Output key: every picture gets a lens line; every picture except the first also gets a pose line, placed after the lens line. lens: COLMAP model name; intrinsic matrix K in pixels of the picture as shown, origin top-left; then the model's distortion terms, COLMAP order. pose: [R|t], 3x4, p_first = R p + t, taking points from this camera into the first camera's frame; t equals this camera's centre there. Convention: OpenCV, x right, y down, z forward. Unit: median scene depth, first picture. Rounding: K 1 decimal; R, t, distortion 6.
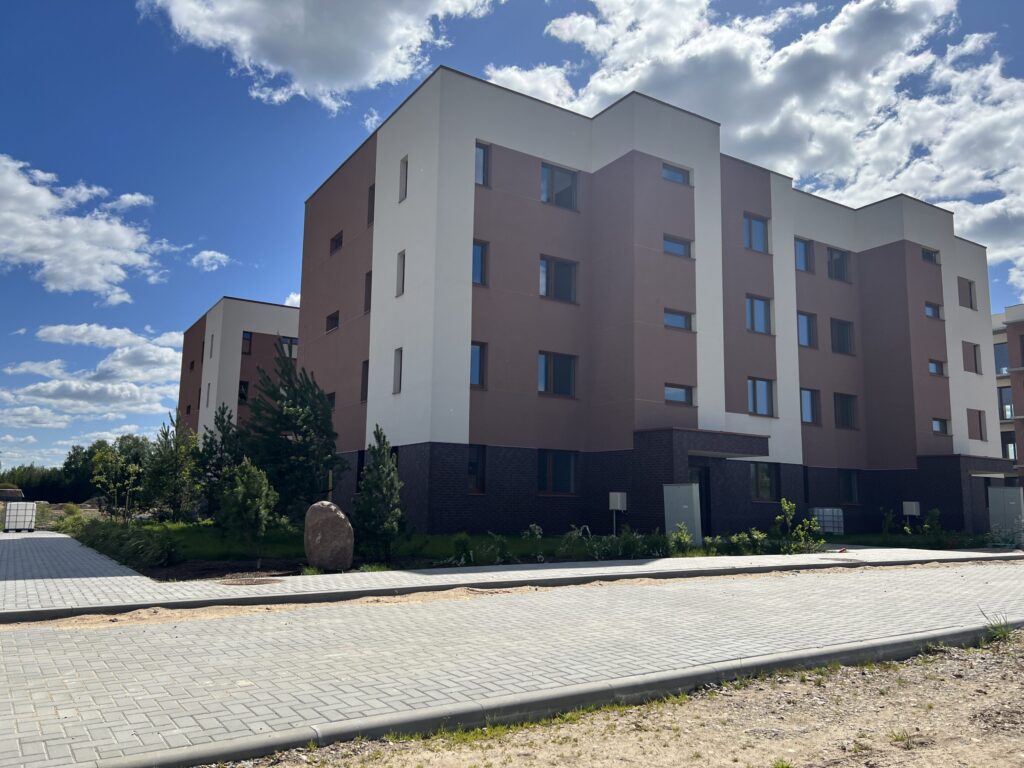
lens RADIAL K [[770.3, 0, 512.0], [0, 770.3, 384.0], [0, 0, 1]] dist [0.070078, -0.002026]
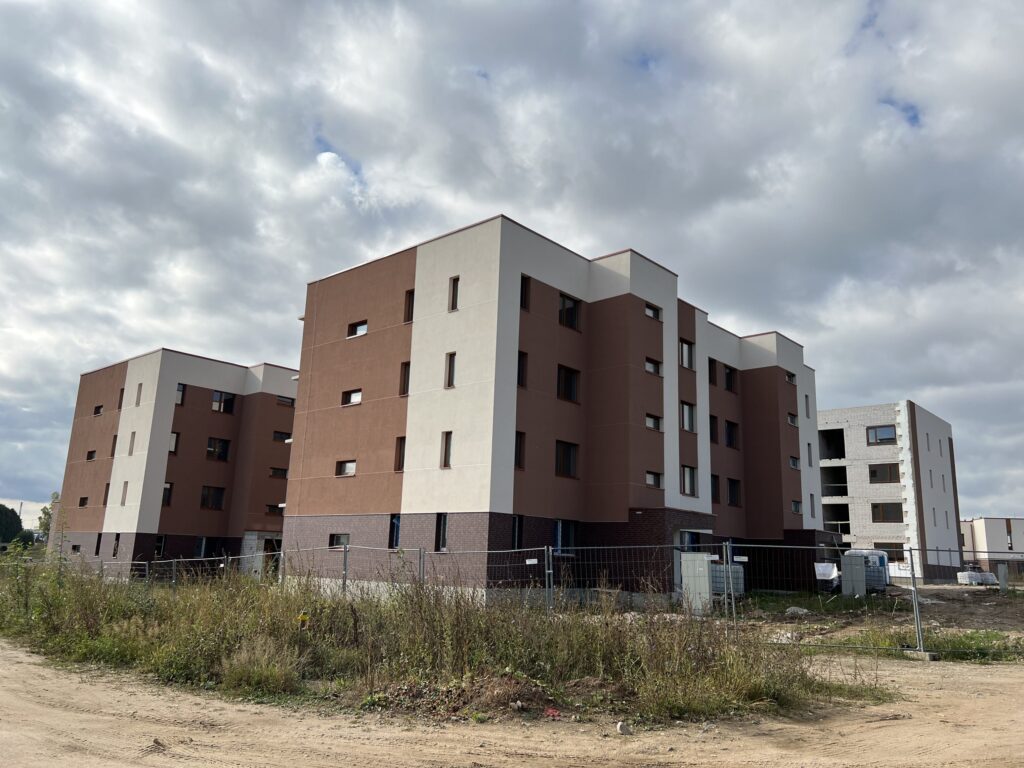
lens RADIAL K [[770.3, 0, 512.0], [0, 770.3, 384.0], [0, 0, 1]] dist [0.070078, -0.002026]
pose [[0.963903, 0.078764, 0.254337, -0.322082], [-0.061972, 0.995376, -0.073387, -0.032893], [-0.258941, 0.054976, 0.964327, -0.188564]]
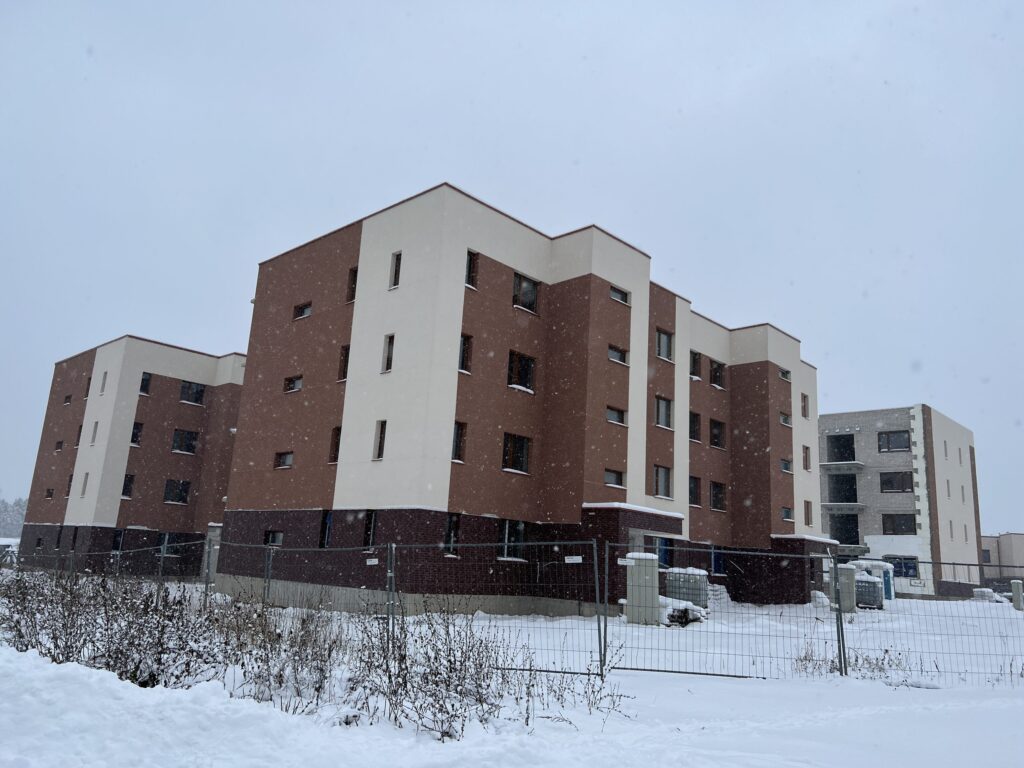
lens RADIAL K [[770.3, 0, 512.0], [0, 770.3, 384.0], [0, 0, 1]] dist [0.070078, -0.002026]
pose [[0.971455, 0.096327, 0.216788, -0.185990], [-0.081140, 0.993652, -0.077920, -0.022598], [-0.222918, 0.058106, 0.973104, -0.120070]]
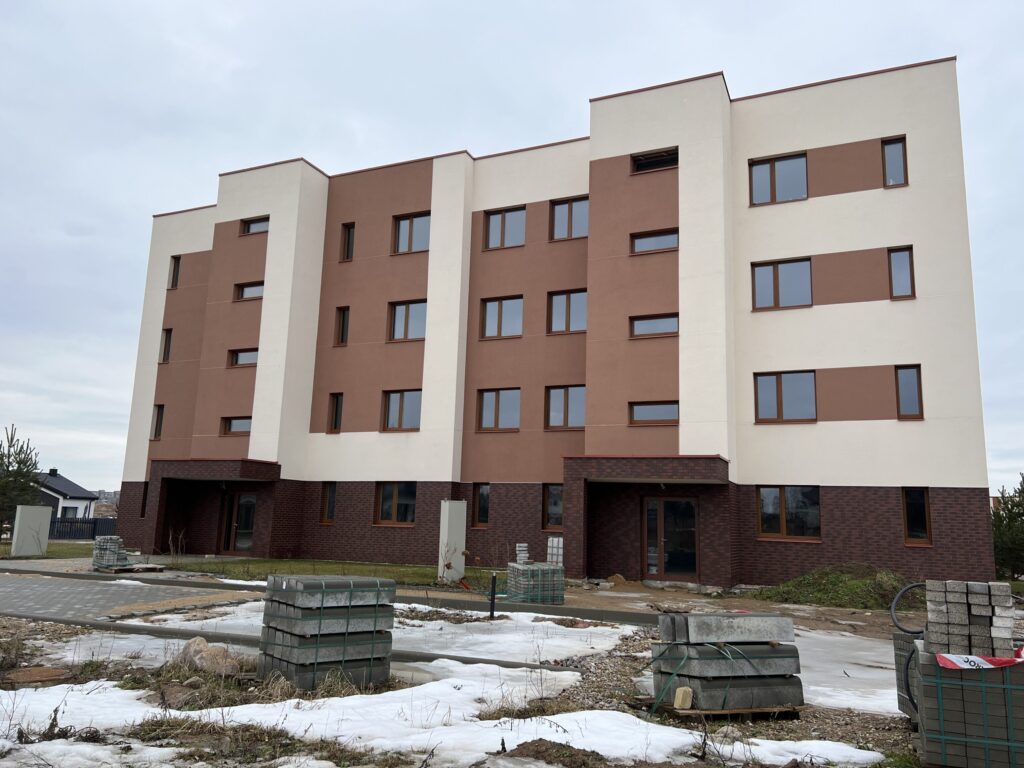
lens RADIAL K [[770.3, 0, 512.0], [0, 770.3, 384.0], [0, 0, 1]] dist [0.070078, -0.002026]
pose [[0.549951, -0.157413, -0.820229, 1.203352], [0.101439, 0.987397, -0.121481, 0.116991], [0.829014, -0.016394, 0.558988, 0.638629]]
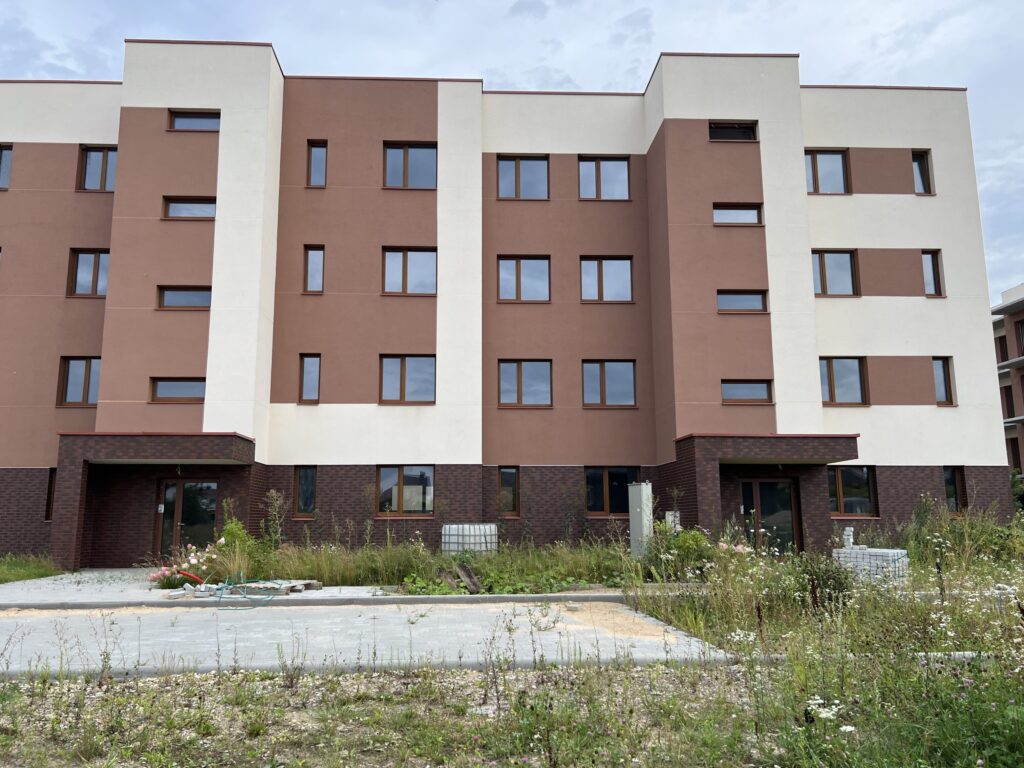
lens RADIAL K [[784.1, 0, 512.0], [0, 784.1, 384.0], [0, 0, 1]] dist [0.055279, -0.001112]
pose [[0.862153, -0.113560, -0.493757, 0.826434], [0.096441, 0.993522, -0.060105, 0.082957], [0.497384, 0.004201, 0.867520, 0.416181]]
